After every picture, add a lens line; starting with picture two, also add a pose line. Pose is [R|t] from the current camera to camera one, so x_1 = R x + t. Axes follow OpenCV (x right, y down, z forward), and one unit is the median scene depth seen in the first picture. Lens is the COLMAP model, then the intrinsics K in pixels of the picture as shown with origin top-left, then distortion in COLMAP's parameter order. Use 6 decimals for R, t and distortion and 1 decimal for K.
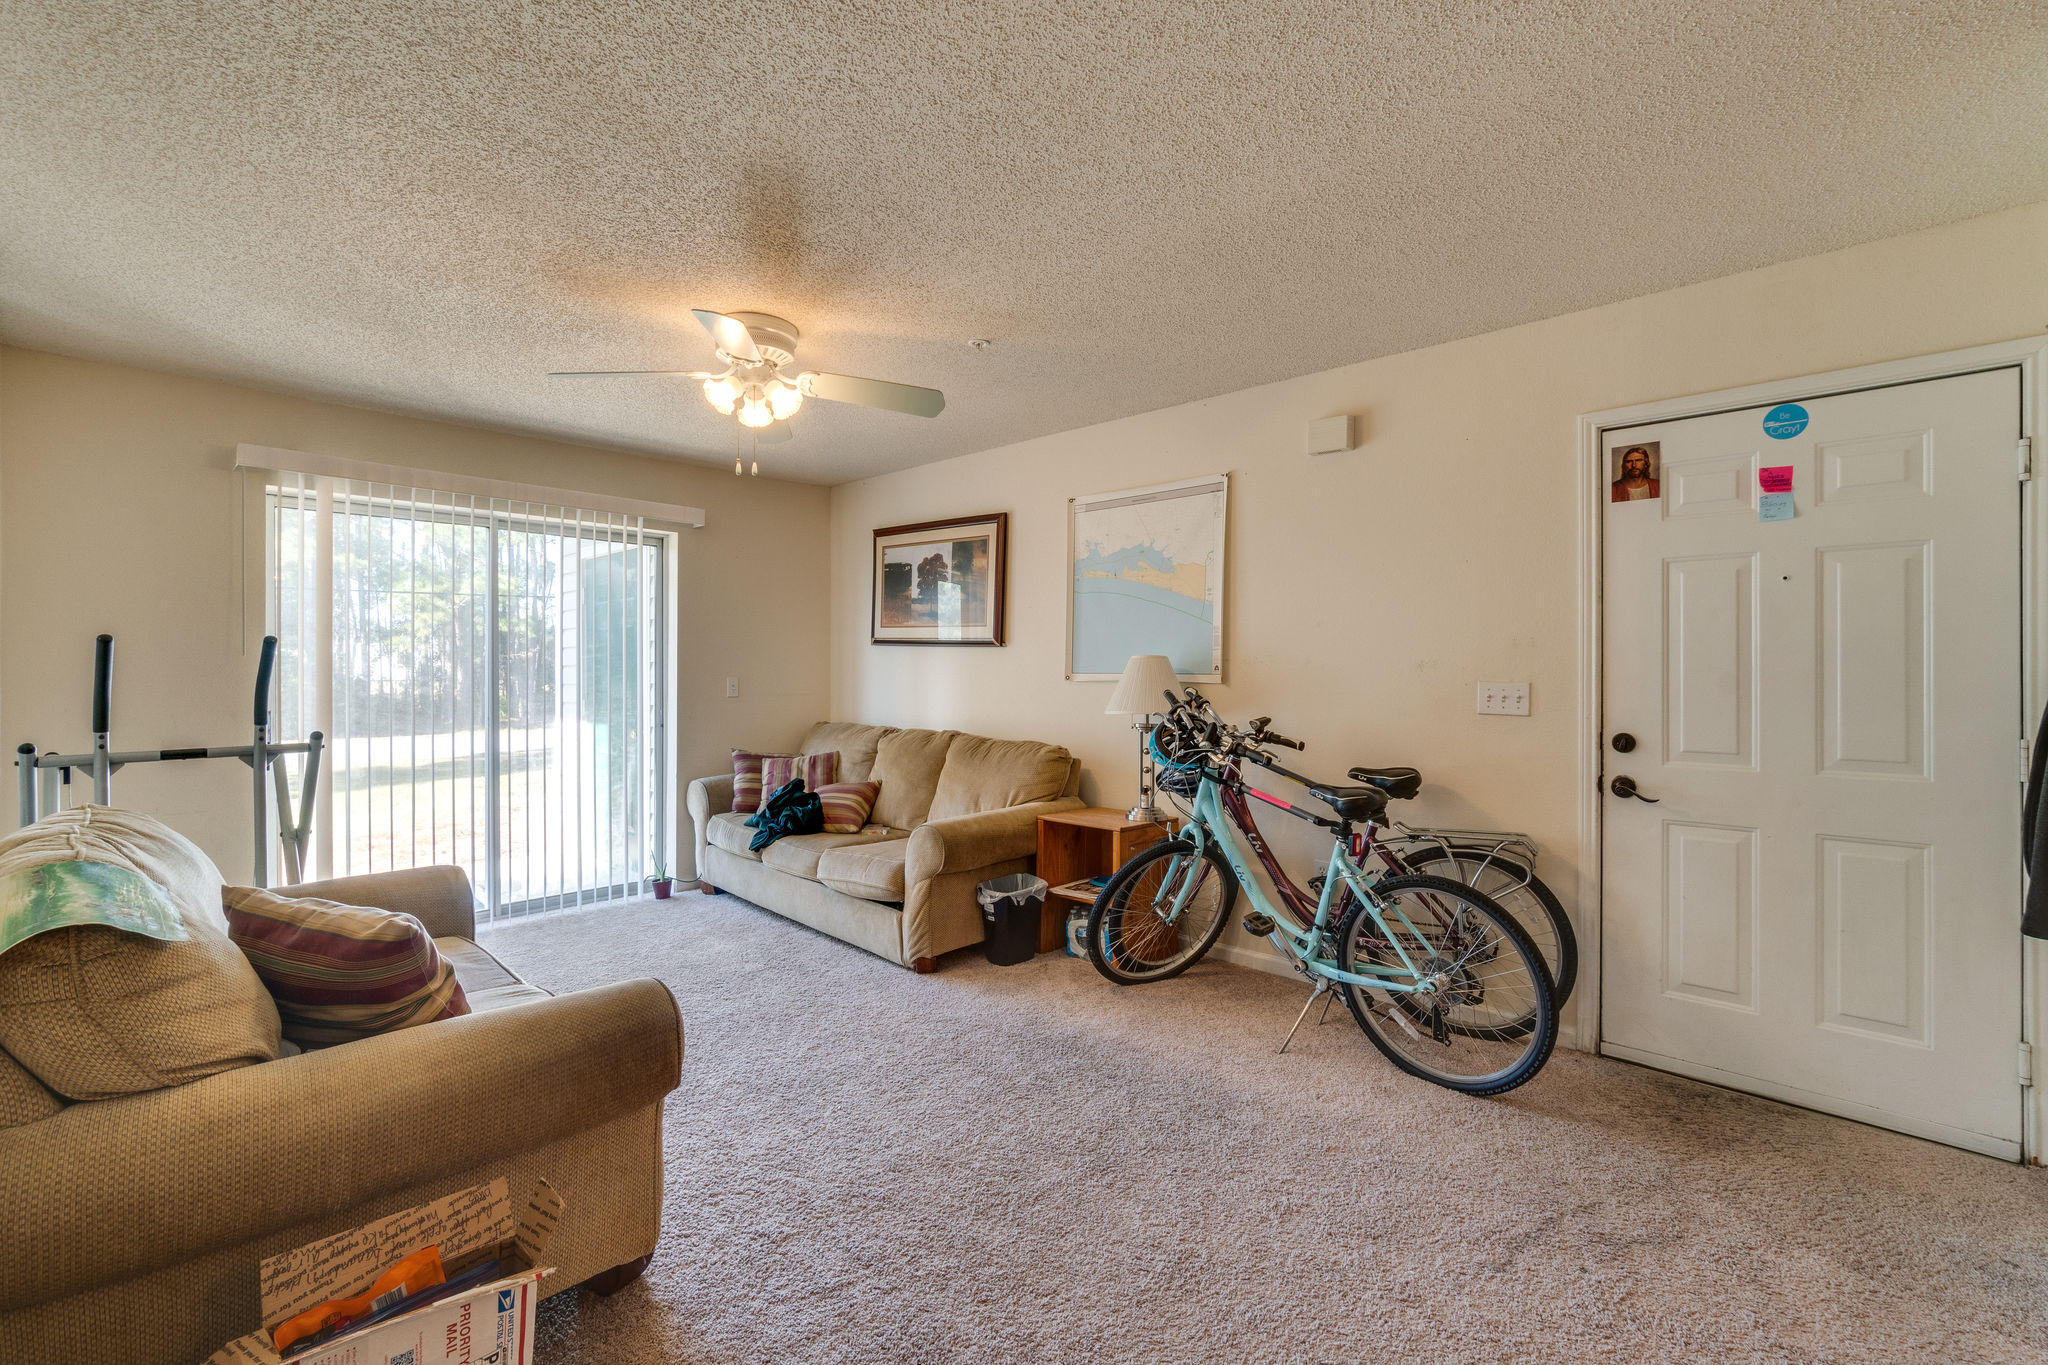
lens RADIAL K [[884.4, 0, 1007.8], [0, 884.4, 675.3], [0, 0, 1]] dist [-0.008564, 0.001531]
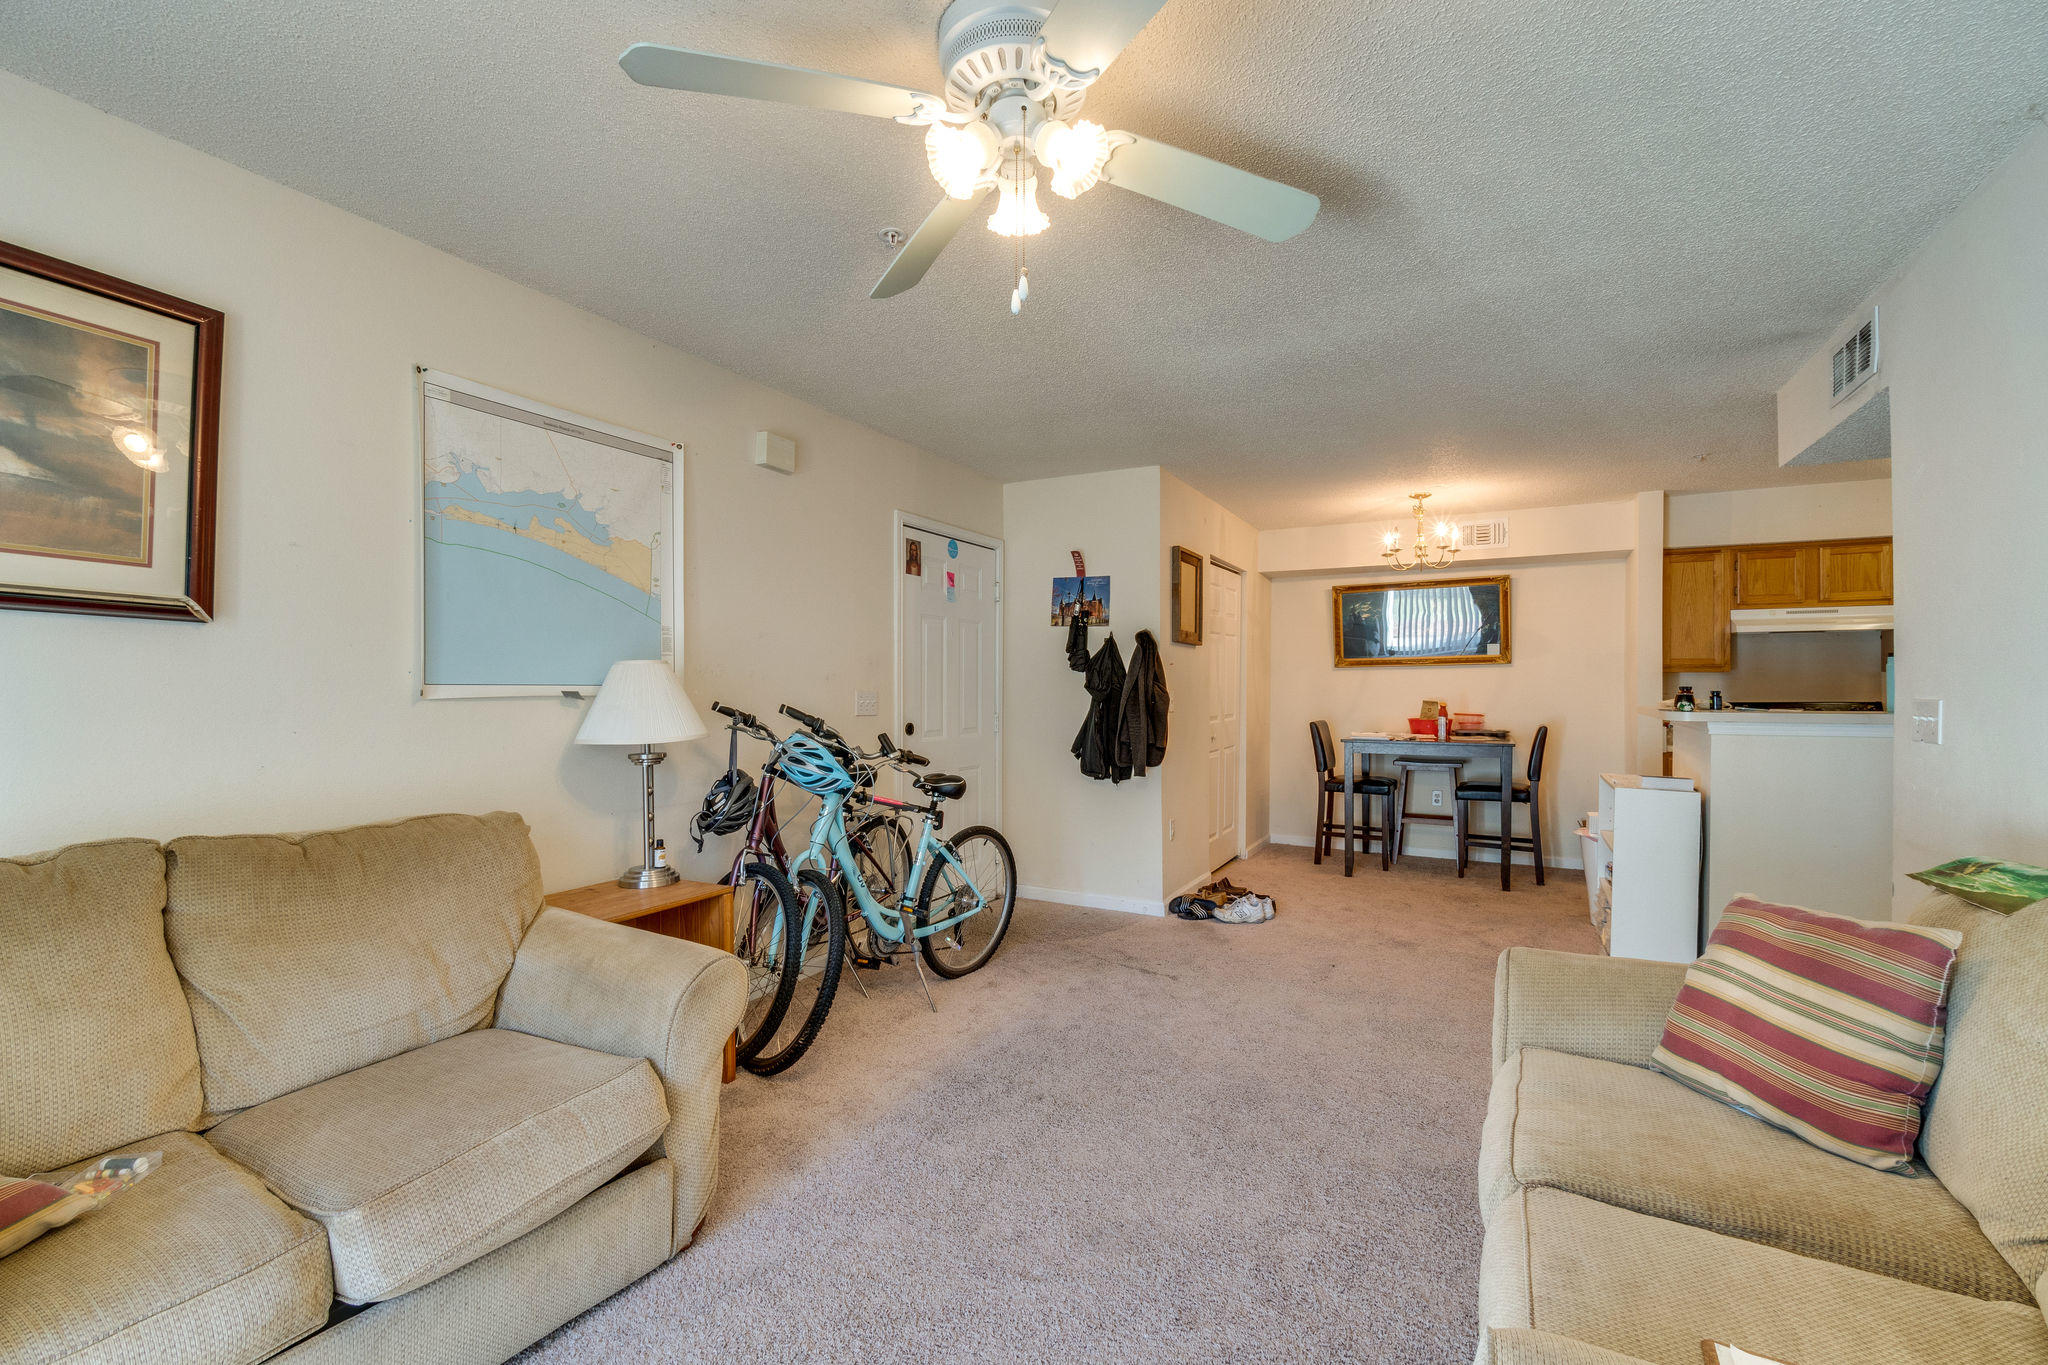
lens RADIAL K [[884.4, 0, 1026.6], [0, 884.4, 681.8], [0, 0, 1]] dist [-0.008564, 0.001531]
pose [[-0.261752, 0.003586, 0.965128, -0.558791], [0.001677, 0.999993, -0.003260, -0.001463], [-0.965134, 0.000765, -0.261756, 0.787581]]
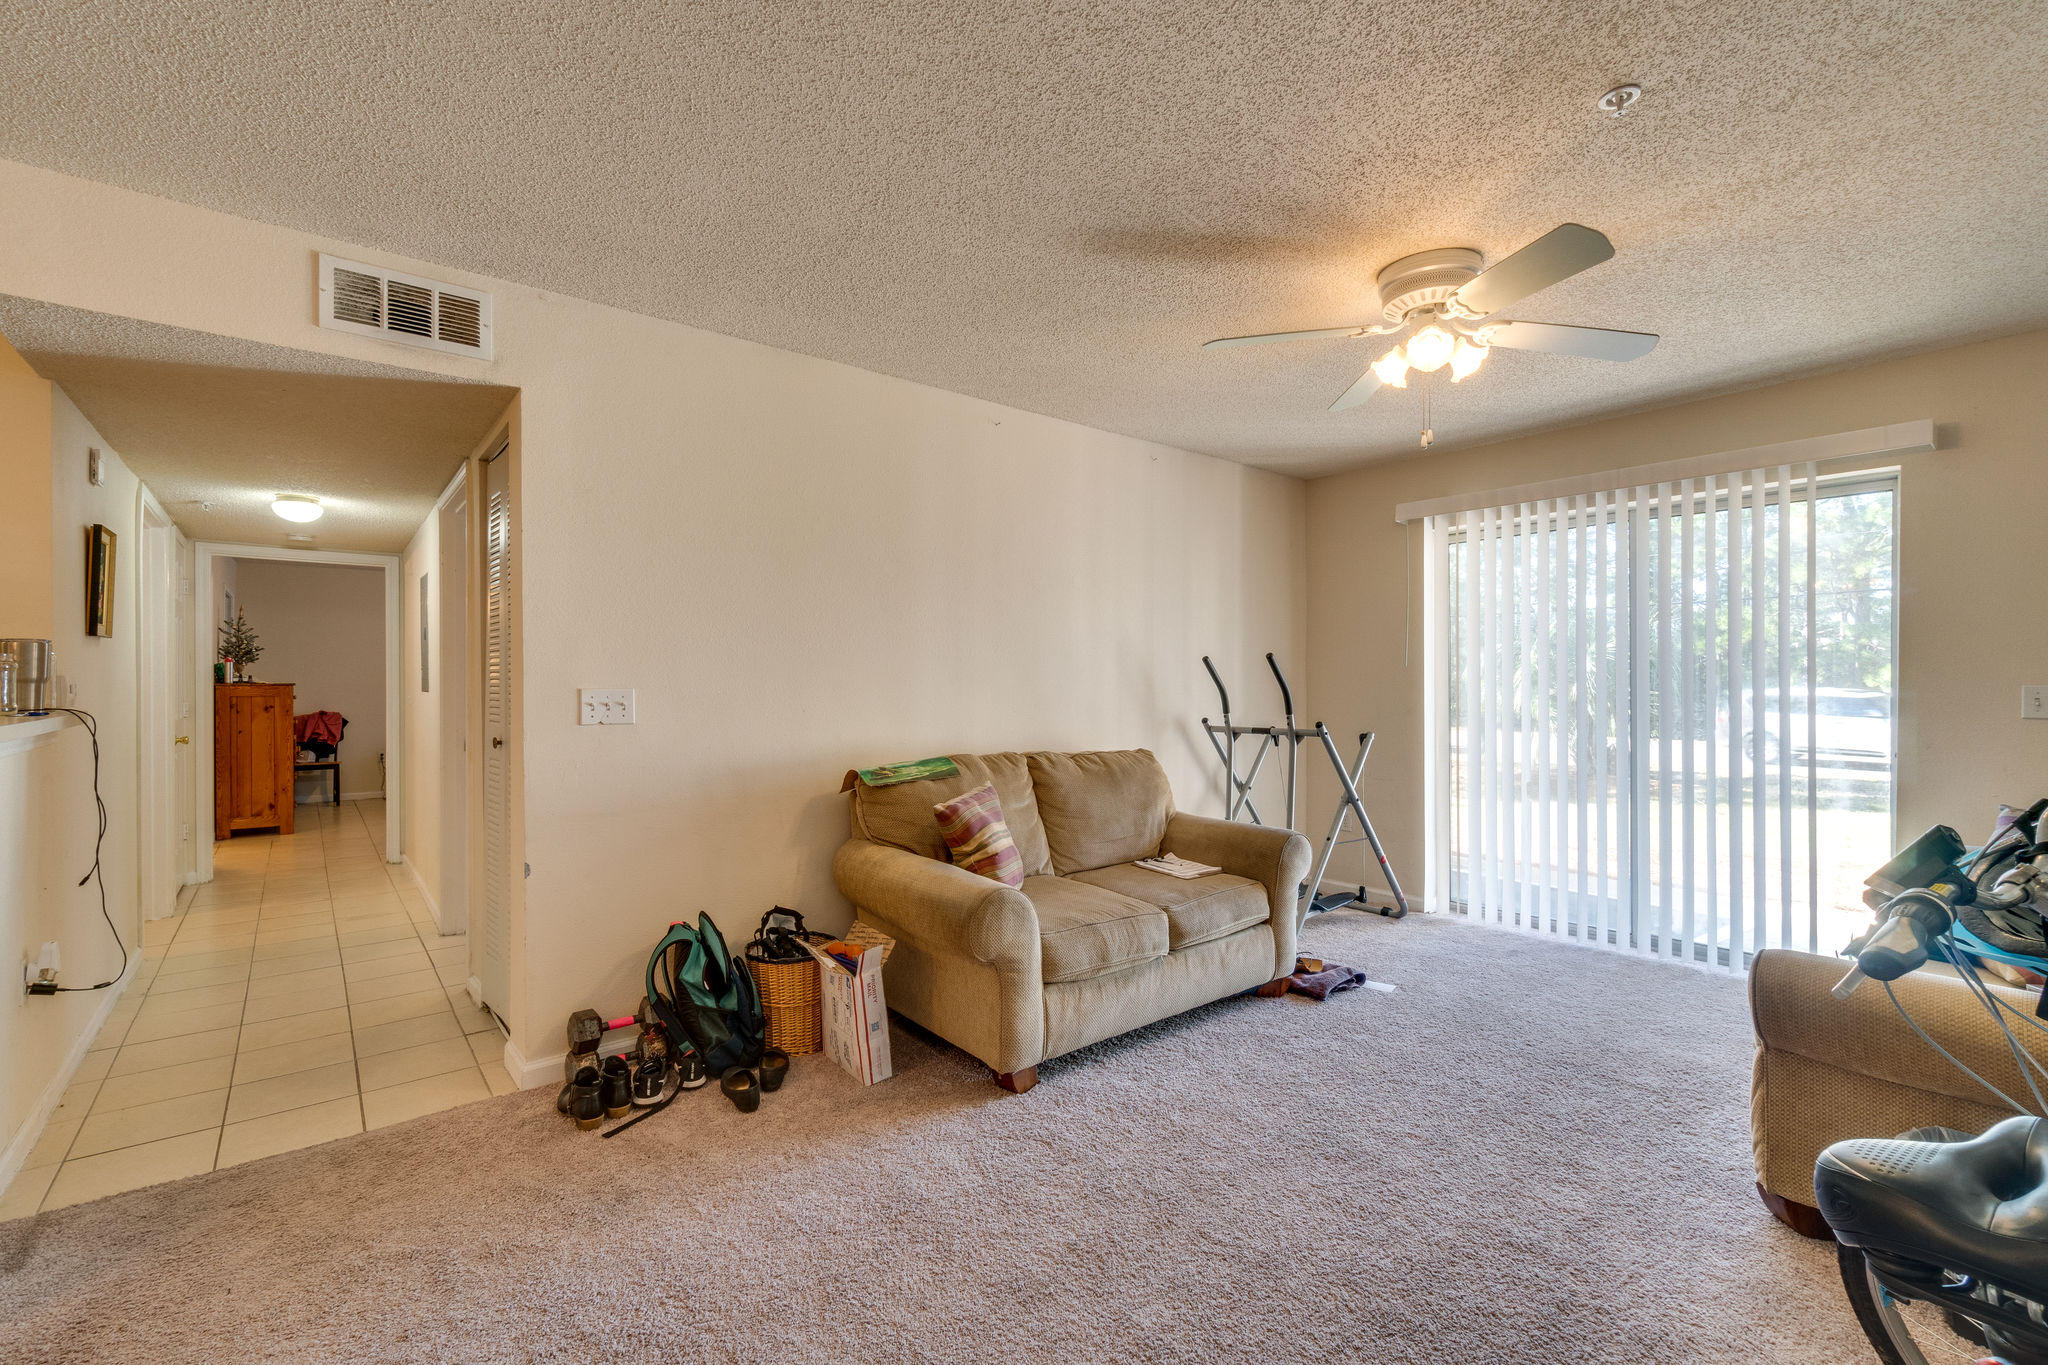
lens RADIAL K [[884.4, 0, 1025.0], [0, 884.4, 686.9], [0, 0, 1]] dist [-0.008564, 0.001531]
pose [[-0.139035, 0.006712, -0.990265, 0.426140], [-0.001283, 0.999975, 0.006958, 0.001230], [0.990287, 0.002238, -0.139023, 0.510271]]
